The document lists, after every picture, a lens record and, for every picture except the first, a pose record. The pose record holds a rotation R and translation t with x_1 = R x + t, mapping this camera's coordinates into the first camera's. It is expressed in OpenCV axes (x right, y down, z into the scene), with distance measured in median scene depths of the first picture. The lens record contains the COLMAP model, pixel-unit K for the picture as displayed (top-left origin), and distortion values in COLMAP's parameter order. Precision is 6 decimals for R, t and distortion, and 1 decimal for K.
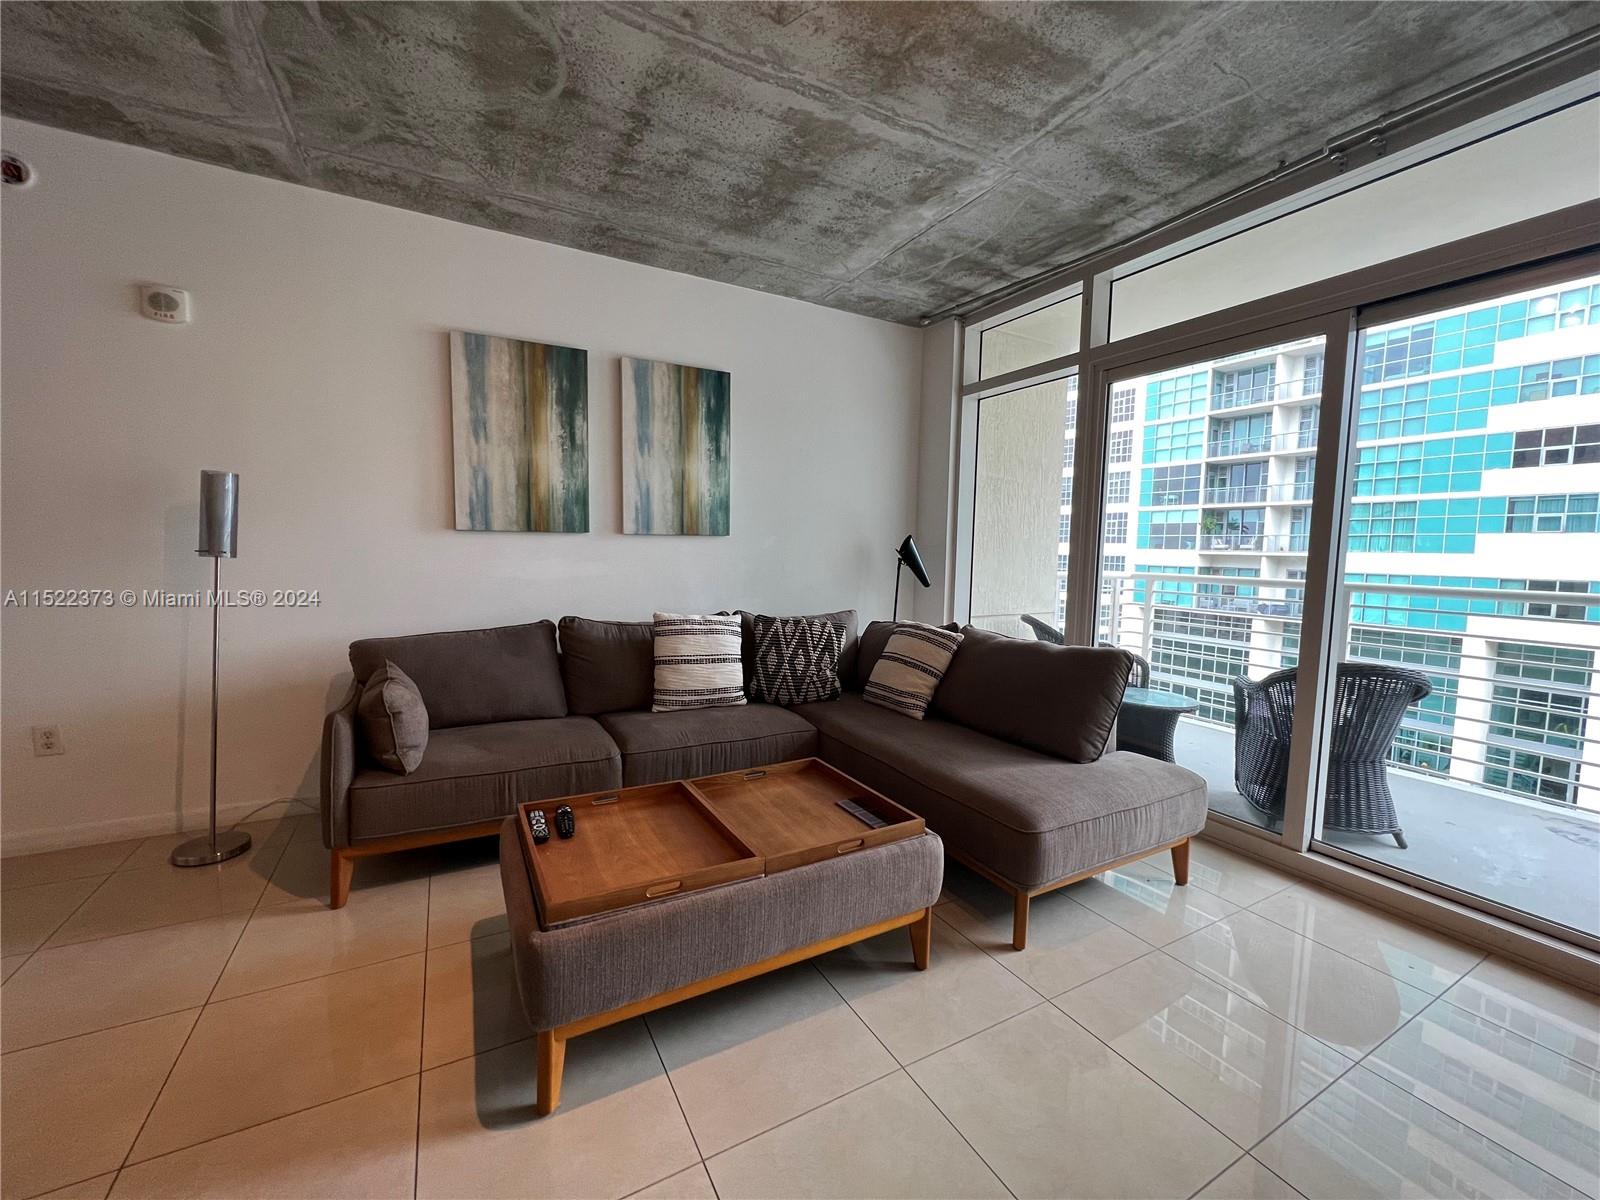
lens RADIAL K [[638.6, 0, 797.3], [0, 638.6, 597.4], [0, 0, 1]] dist [-0.001302, 0.000014]
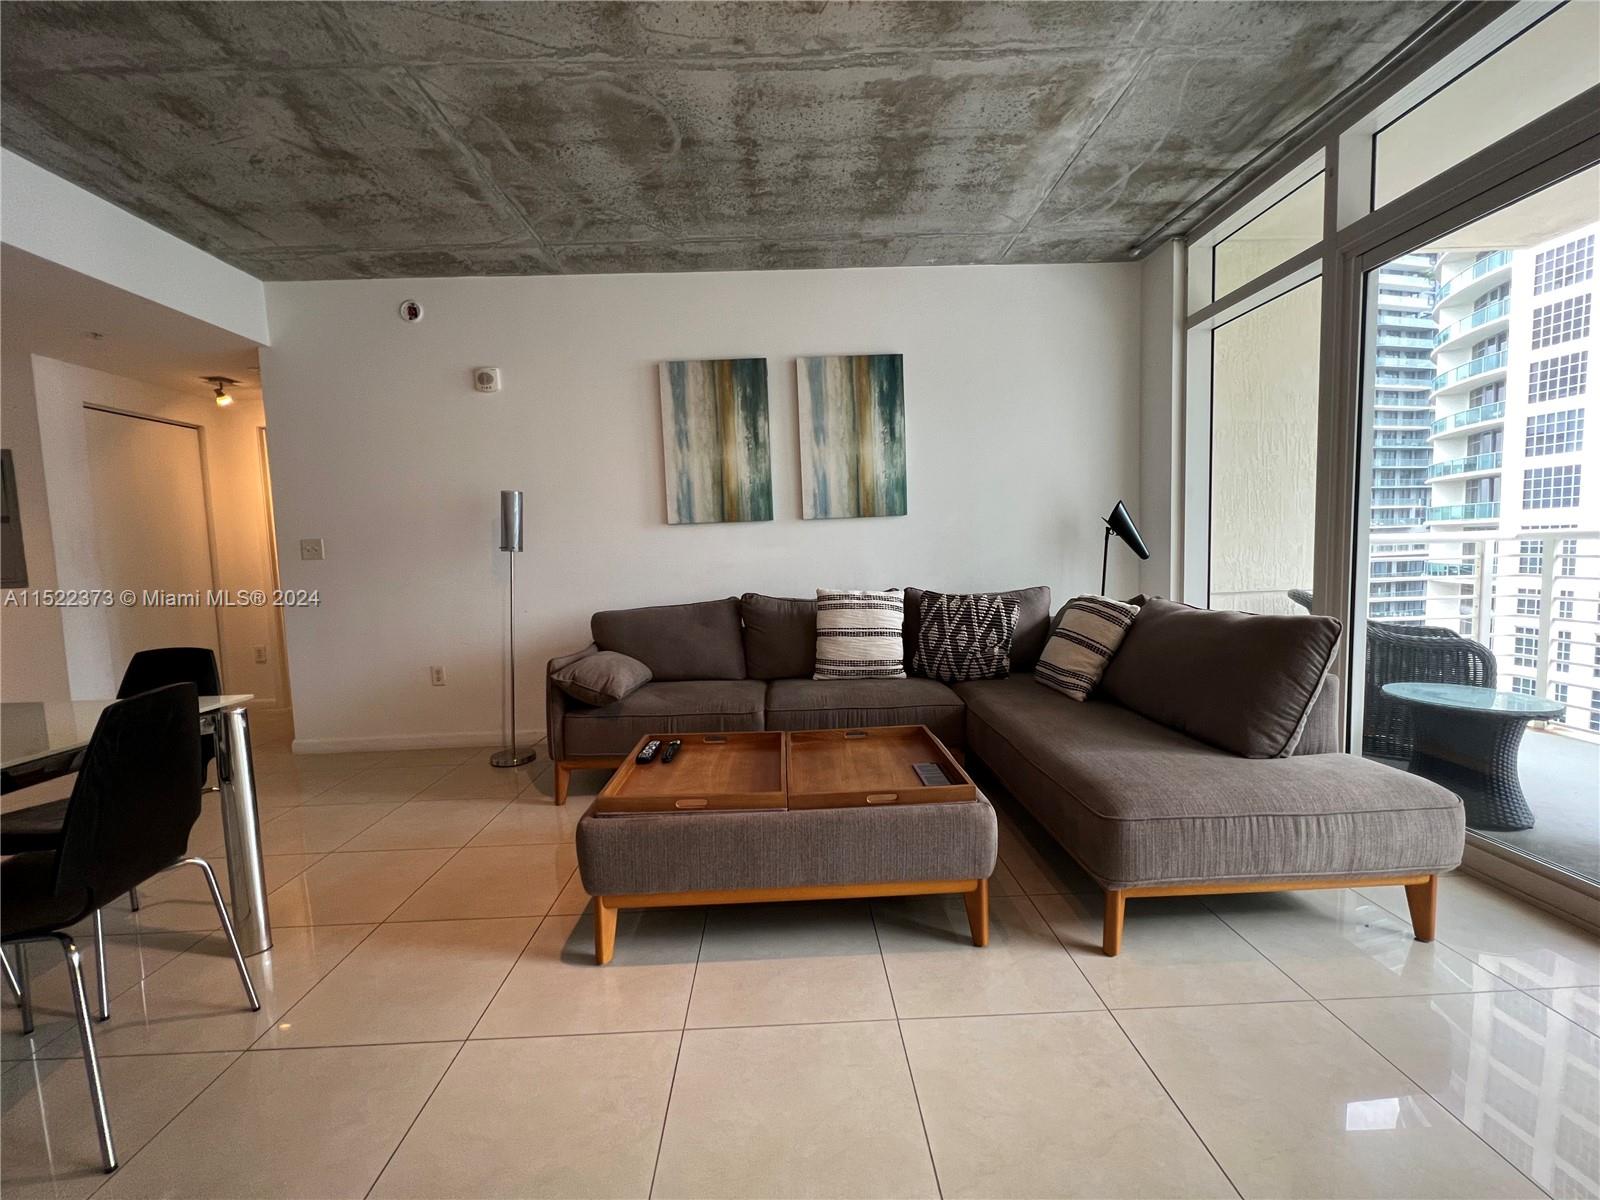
lens RADIAL K [[638.6, 0, 799.0], [0, 638.6, 597.9], [0, 0, 1]] dist [-0.001302, 0.000014]
pose [[0.887601, -0.014144, -0.460396, 0.251123], [0.014797, 0.999888, -0.002192, 0.042274], [0.460376, -0.004867, 0.887711, 0.027329]]
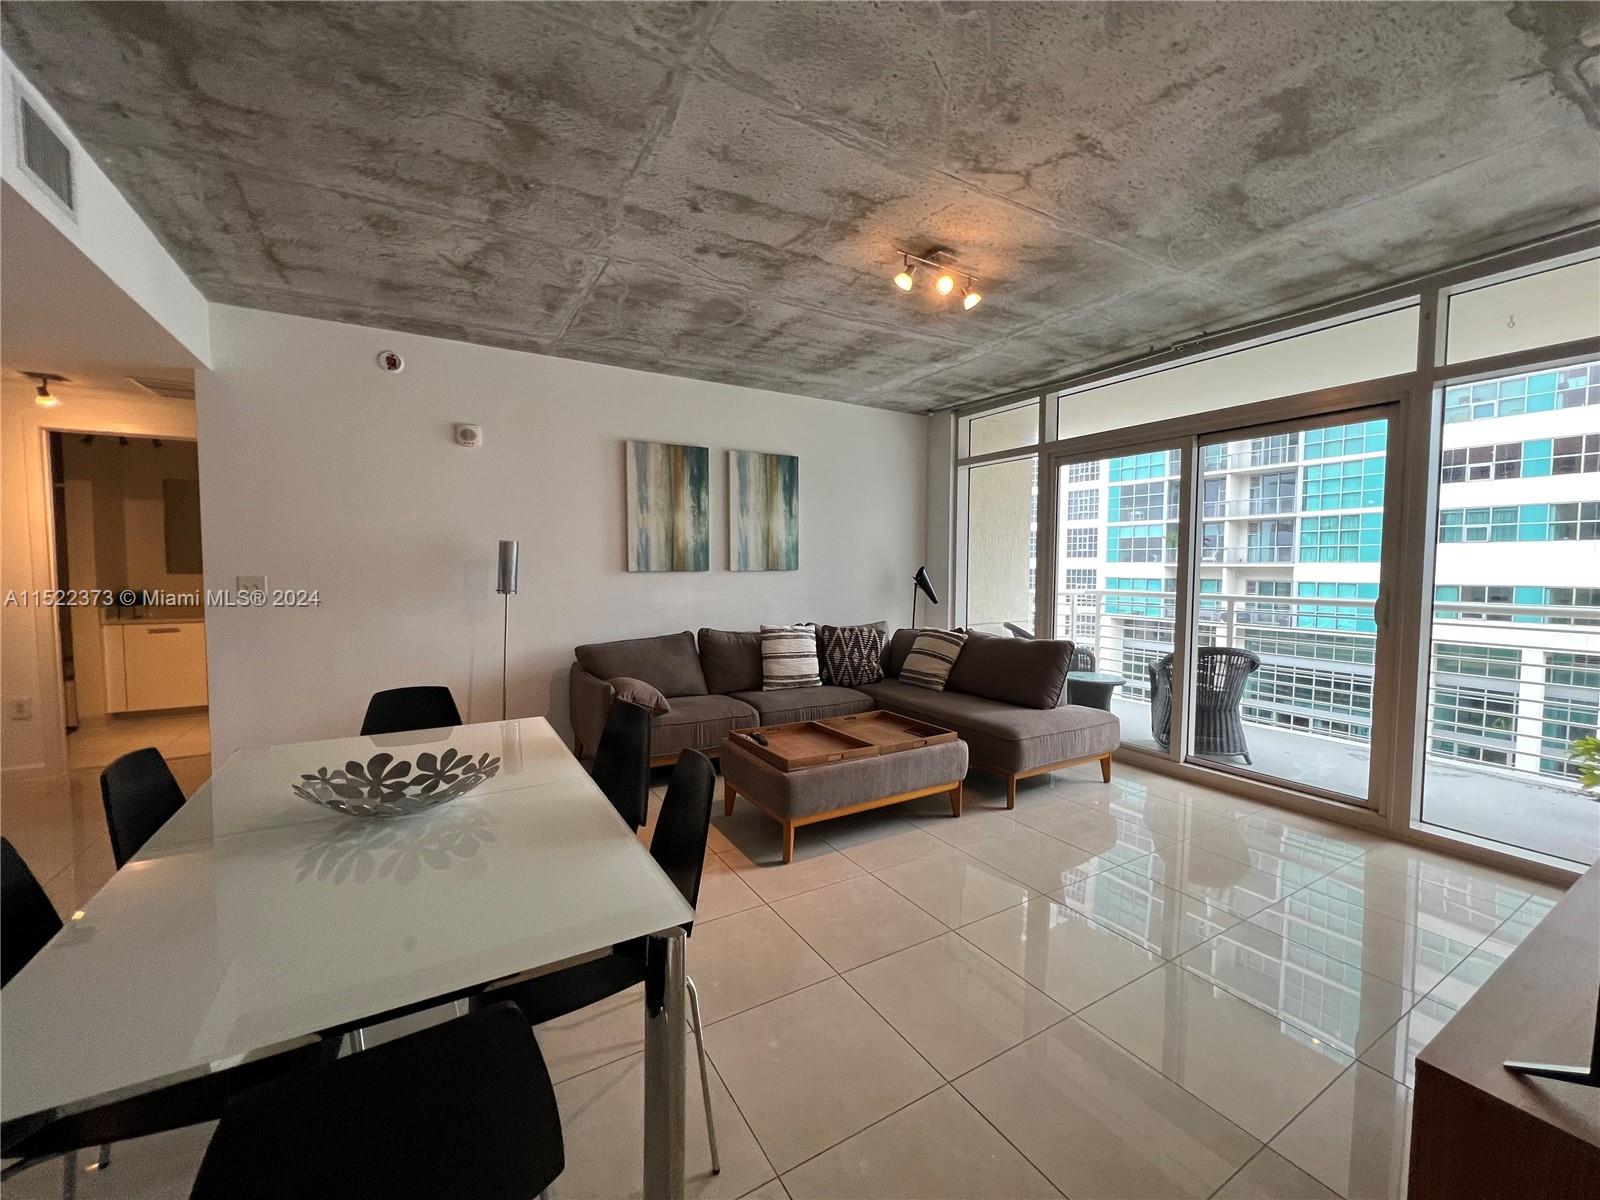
lens RADIAL K [[638.6, 0, 796.5], [0, 638.6, 597.6], [0, 0, 1]] dist [-0.001302, 0.000014]
pose [[0.999368, -0.018215, 0.030521, -0.189764], [0.019028, 0.999466, -0.026551, 0.002017], [-0.030021, 0.027115, 0.999181, -0.503216]]
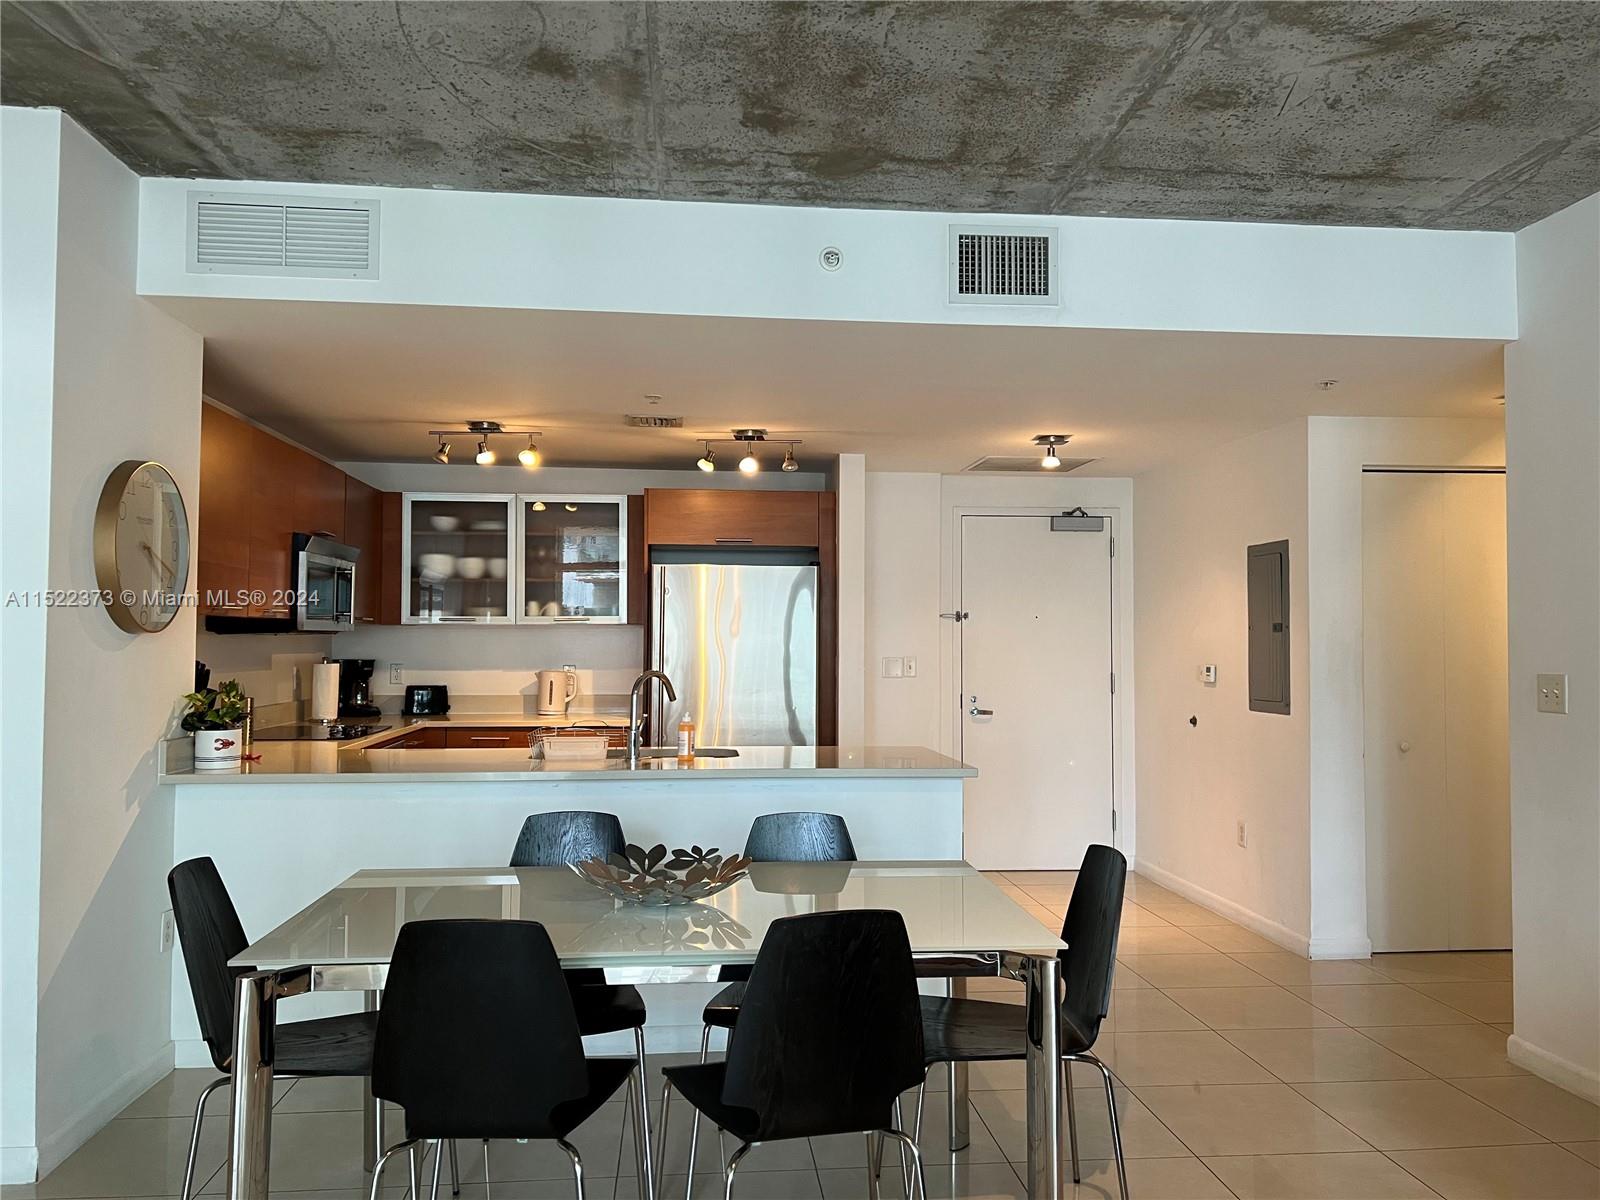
lens RADIAL K [[1209.7, 0, 823.7], [0, 1209.7, 606.2], [0, 0, 1]] dist [0.056654, -0.016574]
pose [[-0.370738, -0.049699, -0.927407, 0.329005], [-0.086887, 0.996044, -0.018644, -0.069236], [0.924664, 0.073667, -0.373590, 0.463618]]
